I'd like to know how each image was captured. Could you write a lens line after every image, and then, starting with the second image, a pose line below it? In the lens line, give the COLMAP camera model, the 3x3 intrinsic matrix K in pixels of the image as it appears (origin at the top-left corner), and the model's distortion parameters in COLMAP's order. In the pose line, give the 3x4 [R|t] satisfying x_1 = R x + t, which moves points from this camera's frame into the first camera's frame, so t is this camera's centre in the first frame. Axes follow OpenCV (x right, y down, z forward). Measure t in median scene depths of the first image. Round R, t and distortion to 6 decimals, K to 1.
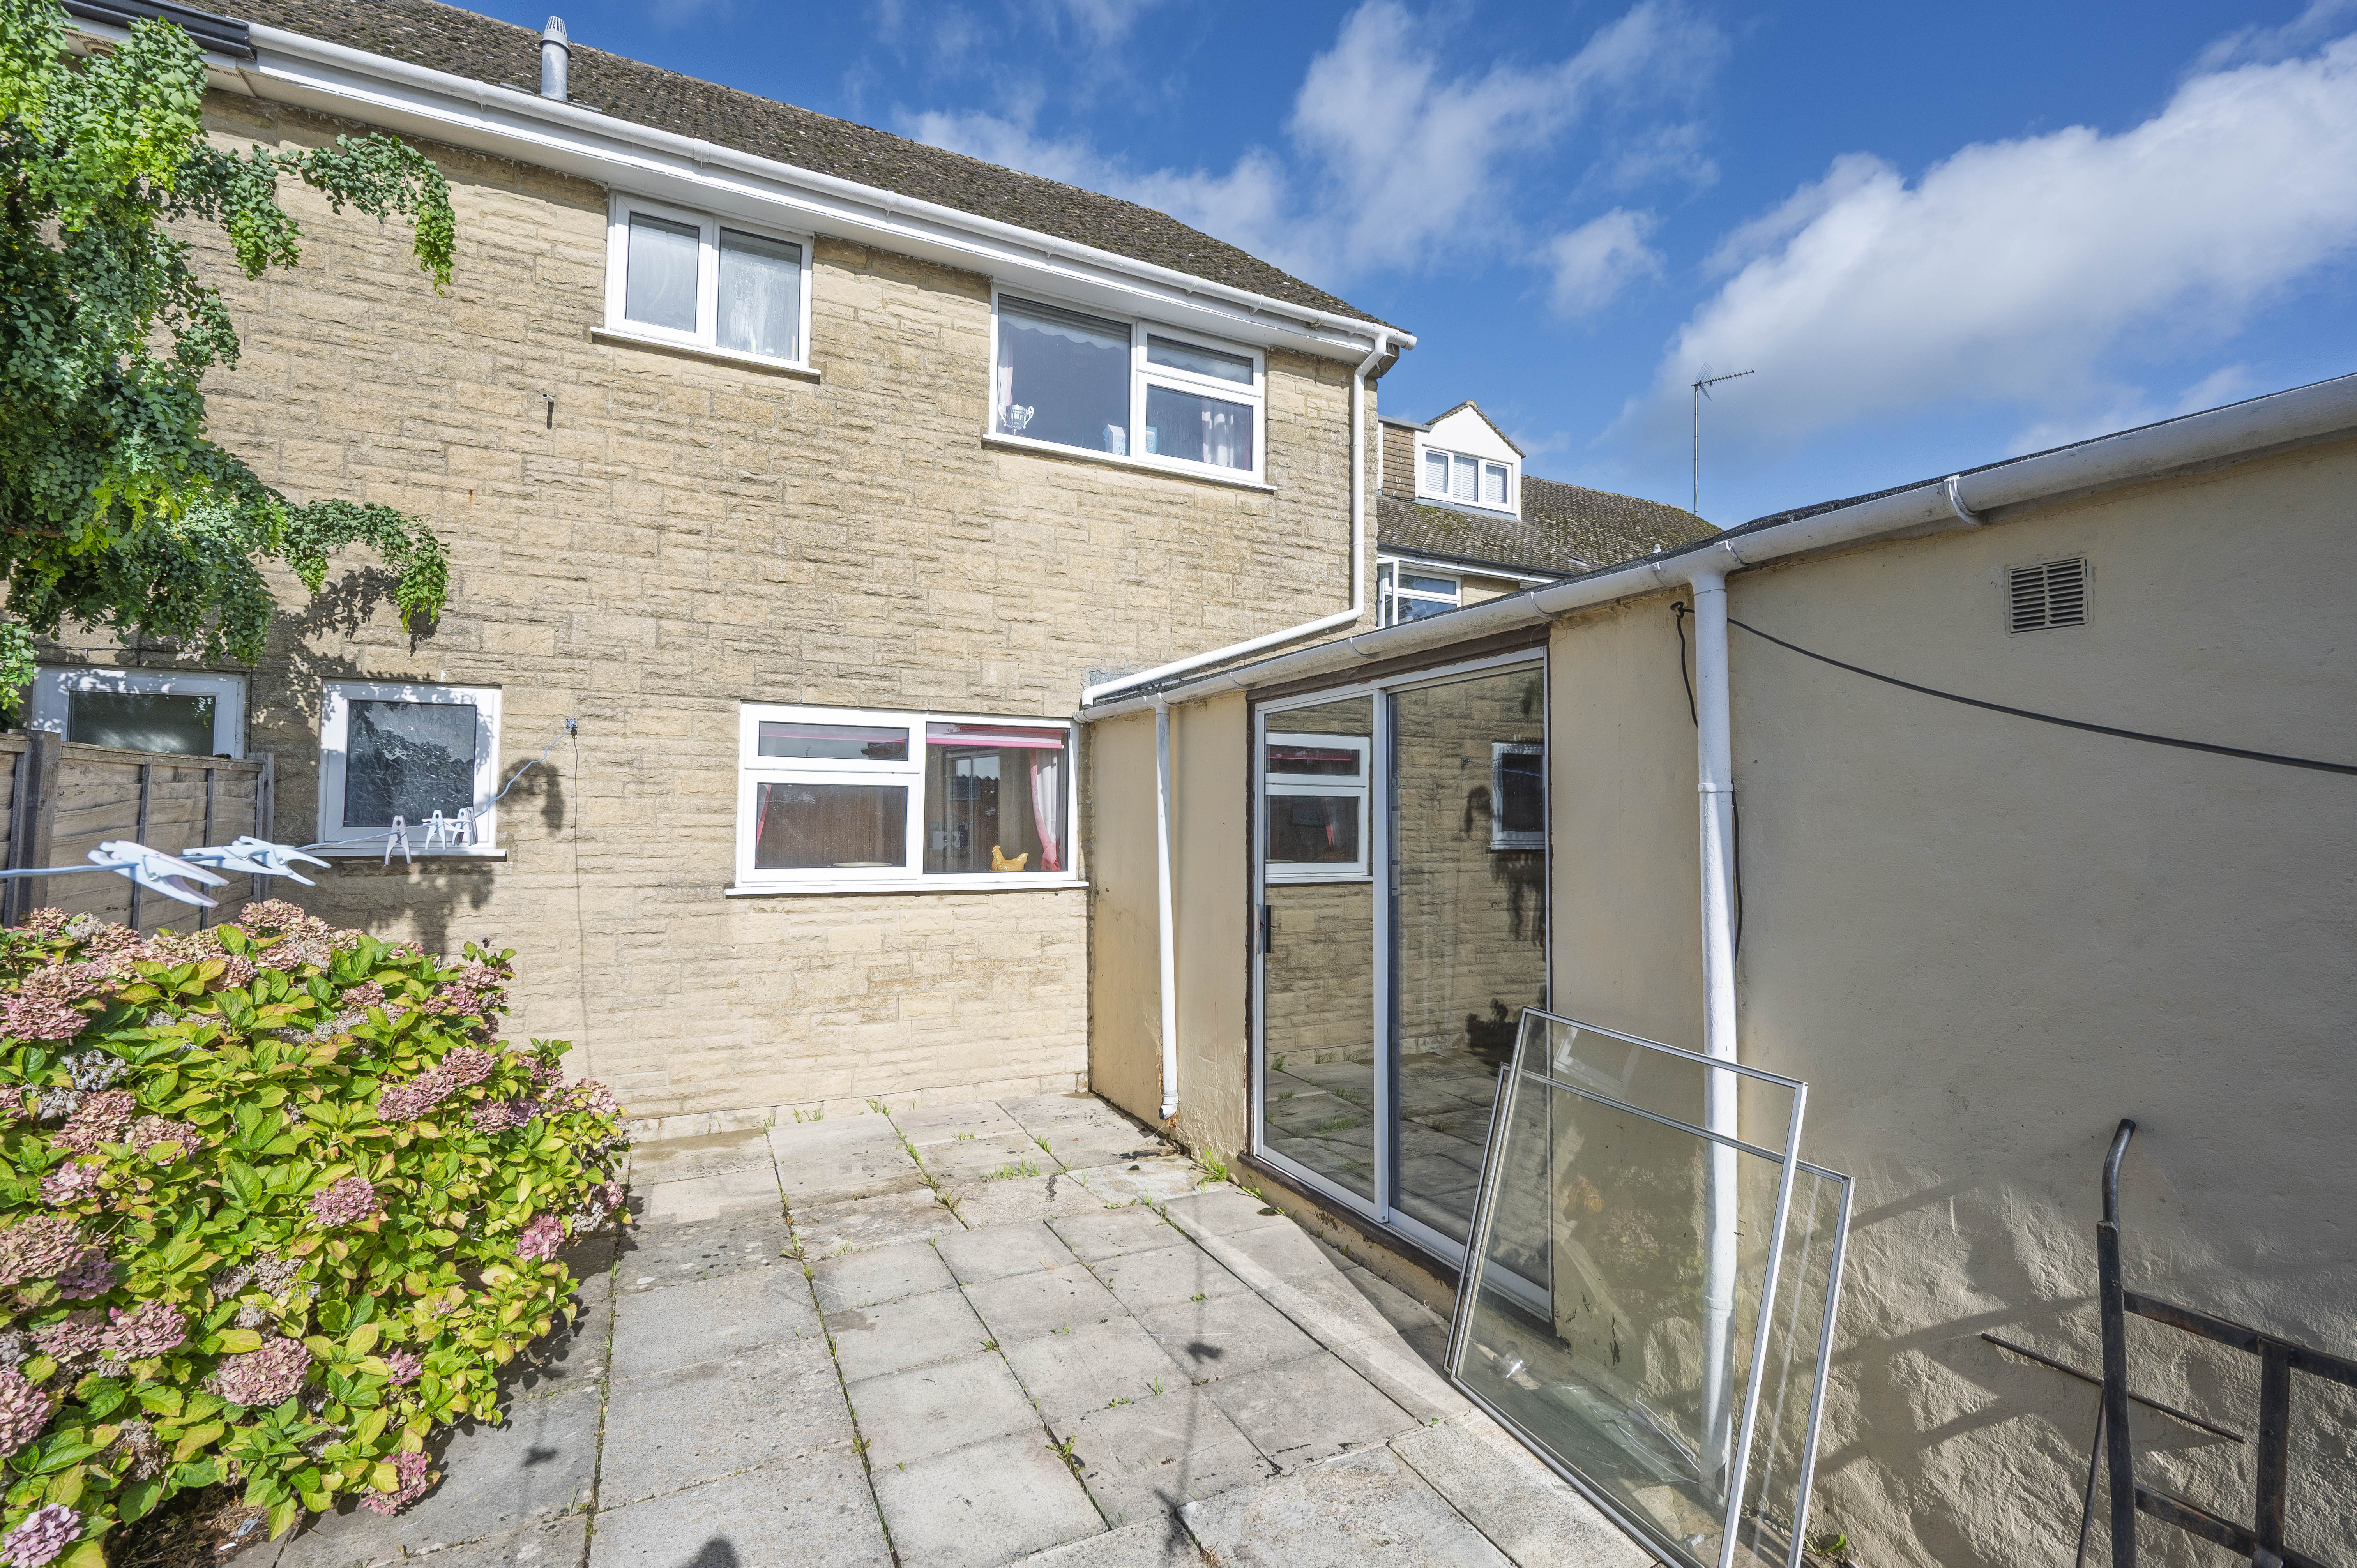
lens RADIAL K [[1041.7, 0, 1187.3], [0, 1041.7, 773.6], [0, 0, 1]] dist [-0.000763, 0.000130]
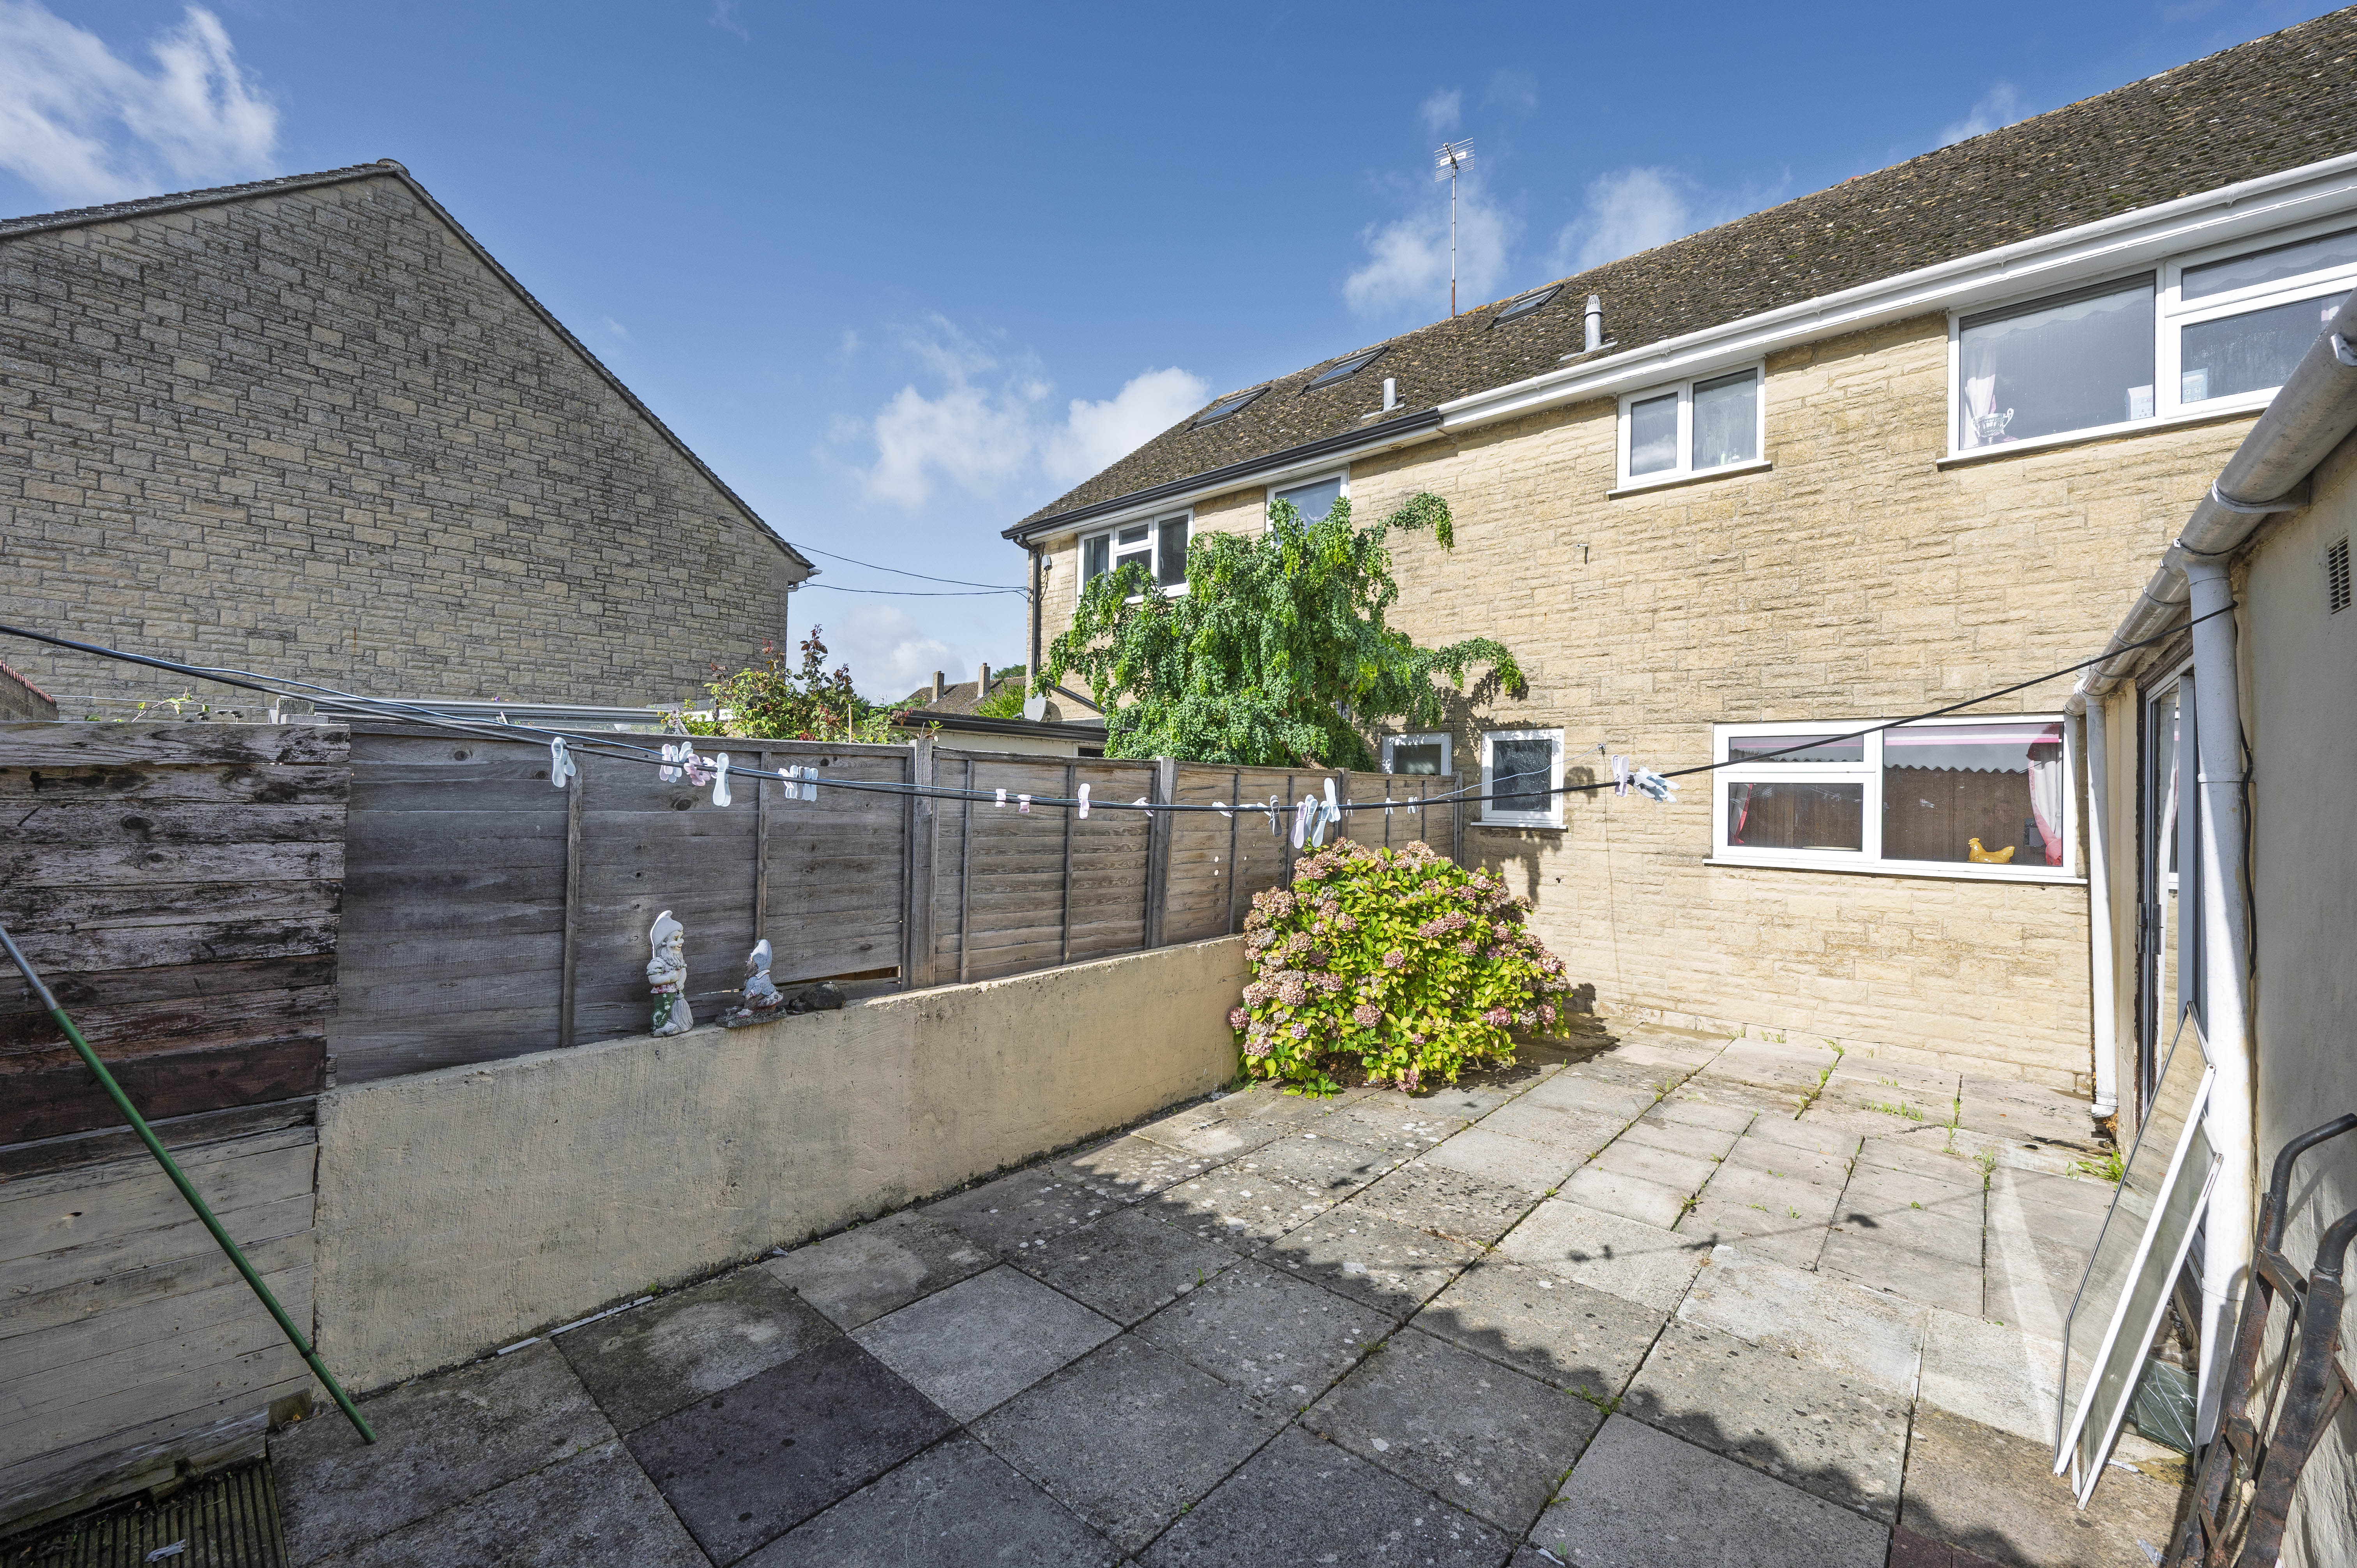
lens RADIAL K [[931.5, 0, 1181.2], [0, 931.5, 789.8], [0, 0, 1]] dist [0.001251, 0.000008]
pose [[0.379097, -0.007161, -0.925329, 0.465292], [0.023800, 0.999715, 0.002014, -0.000975], [0.925051, -0.022786, 0.379159, -0.126050]]
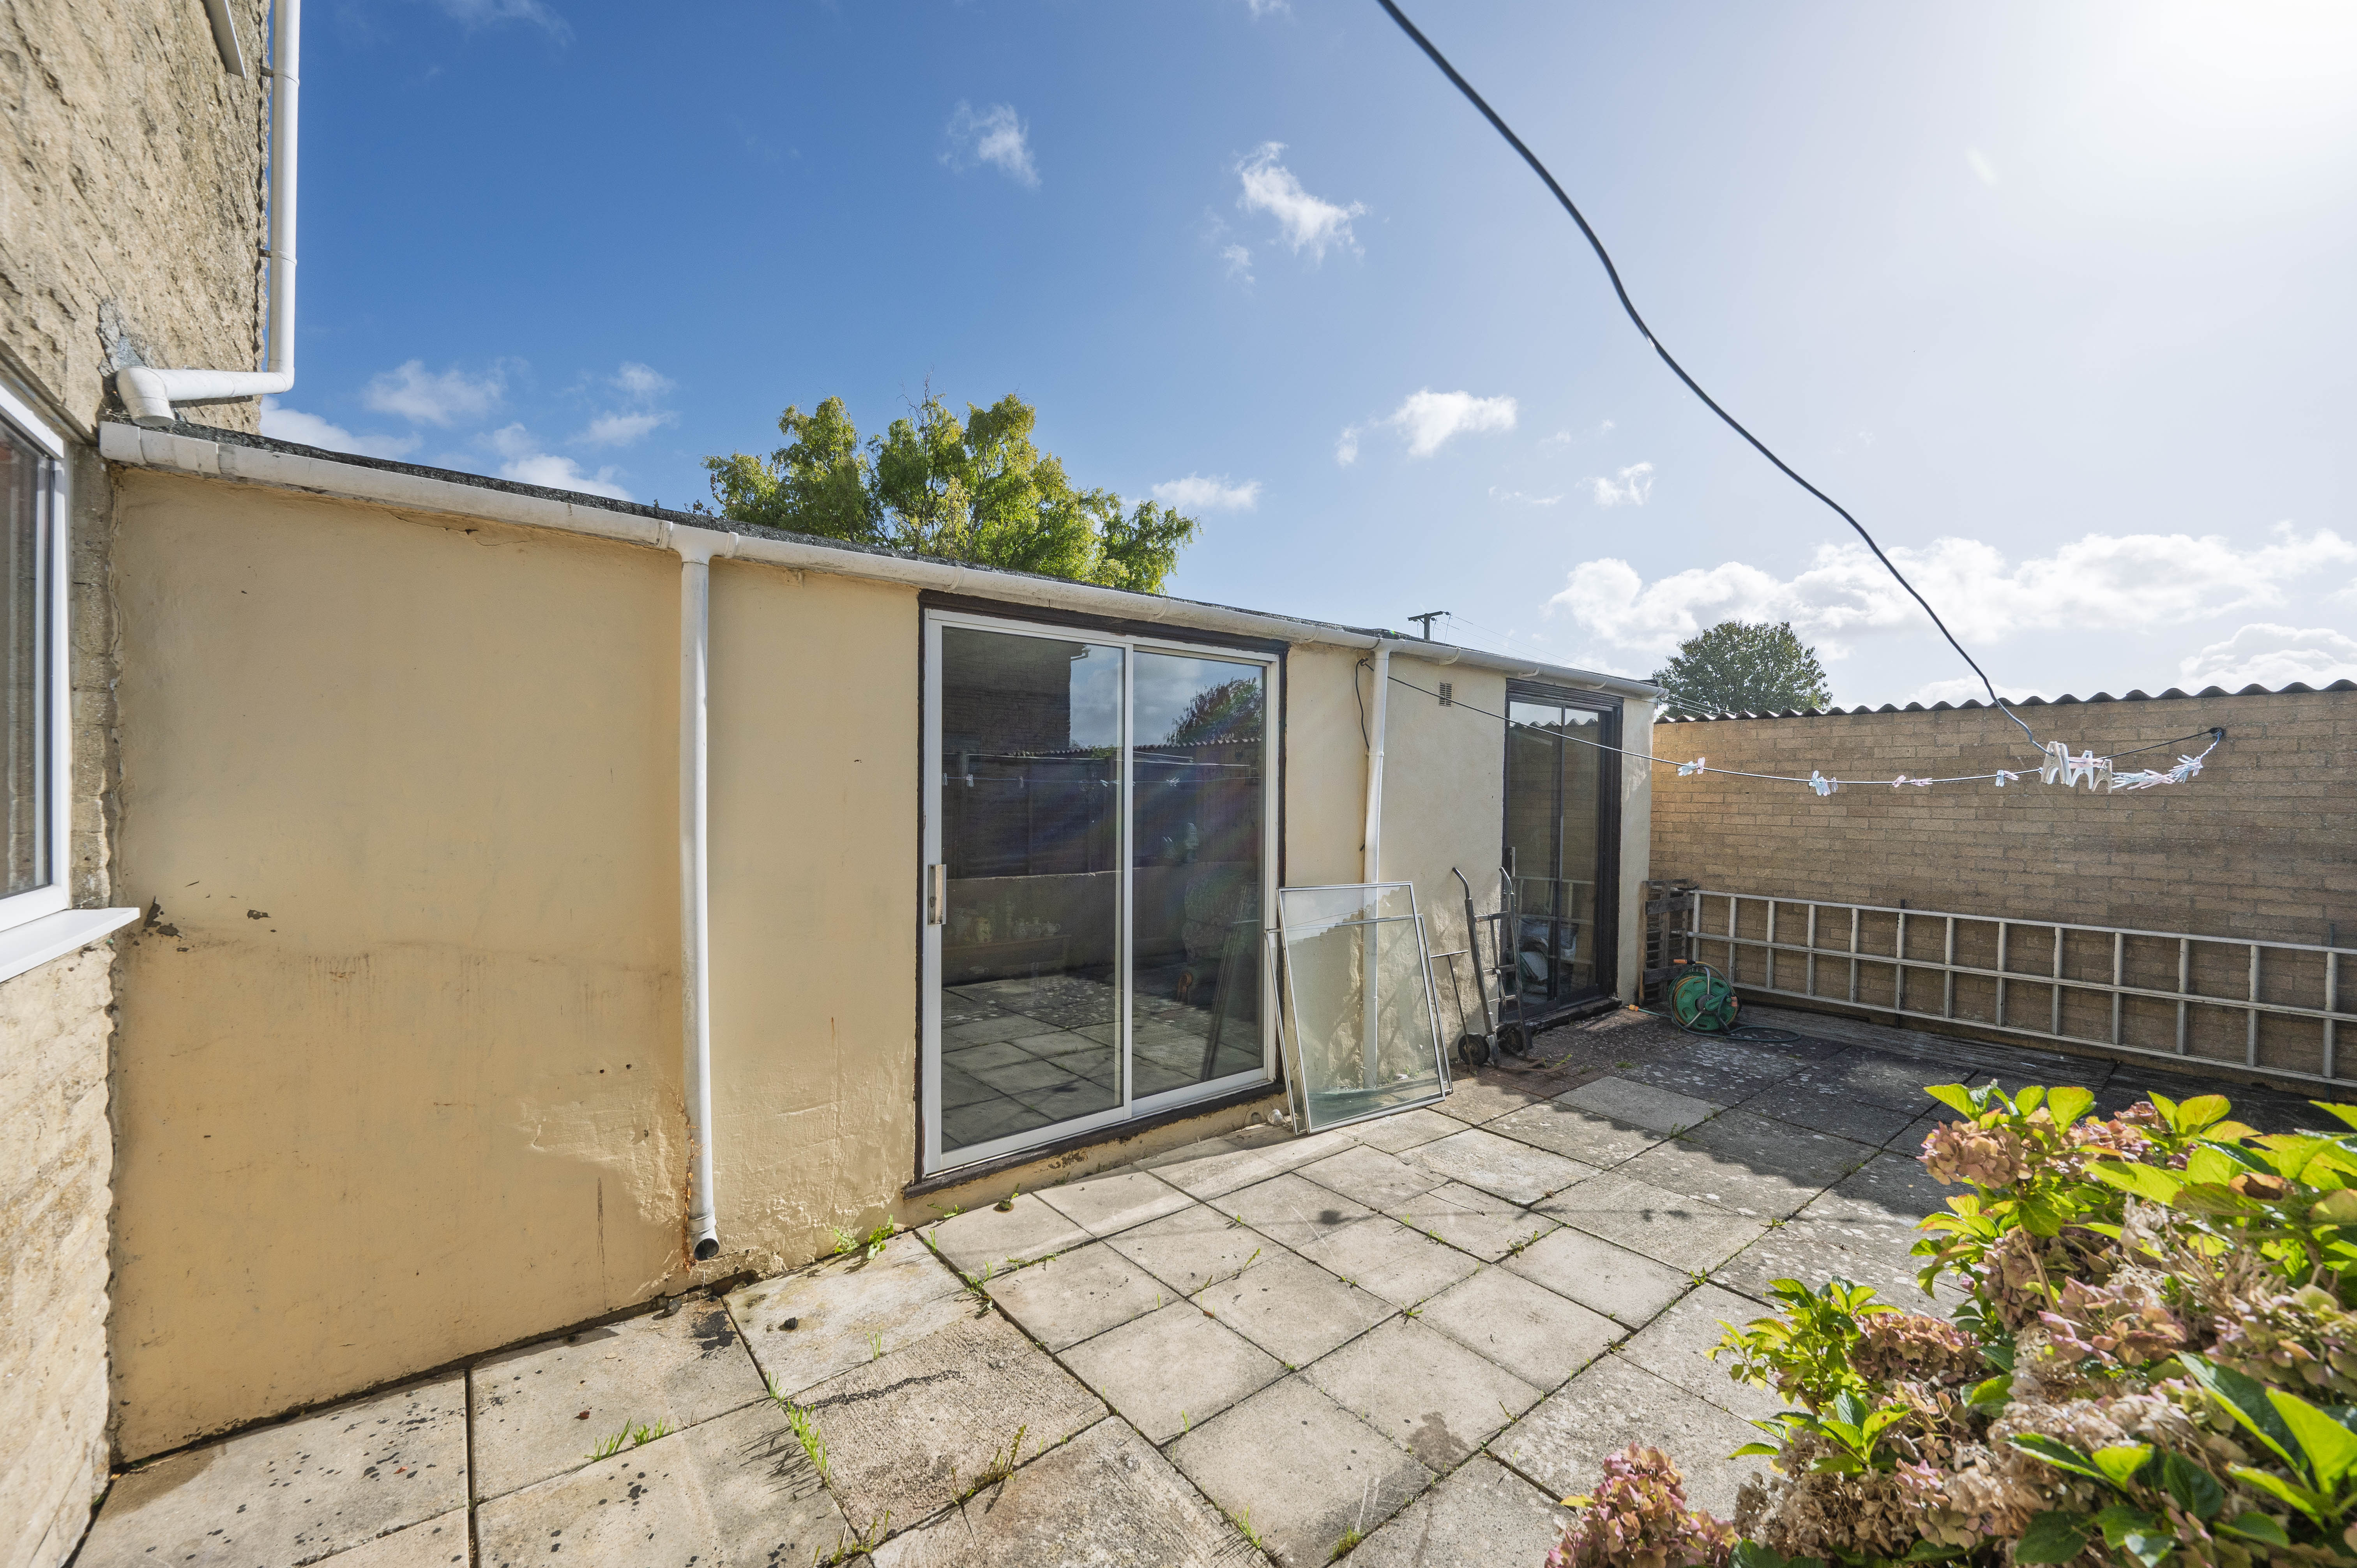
lens RADIAL K [[931.5, 0, 1188.1], [0, 931.5, 782.4], [0, 0, 1]] dist [0.001251, 0.000008]
pose [[-0.221074, -0.003130, 0.975252, -0.591290], [-0.057788, 0.998280, -0.009896, 0.054220], [-0.973543, -0.058546, -0.220874, 0.861824]]
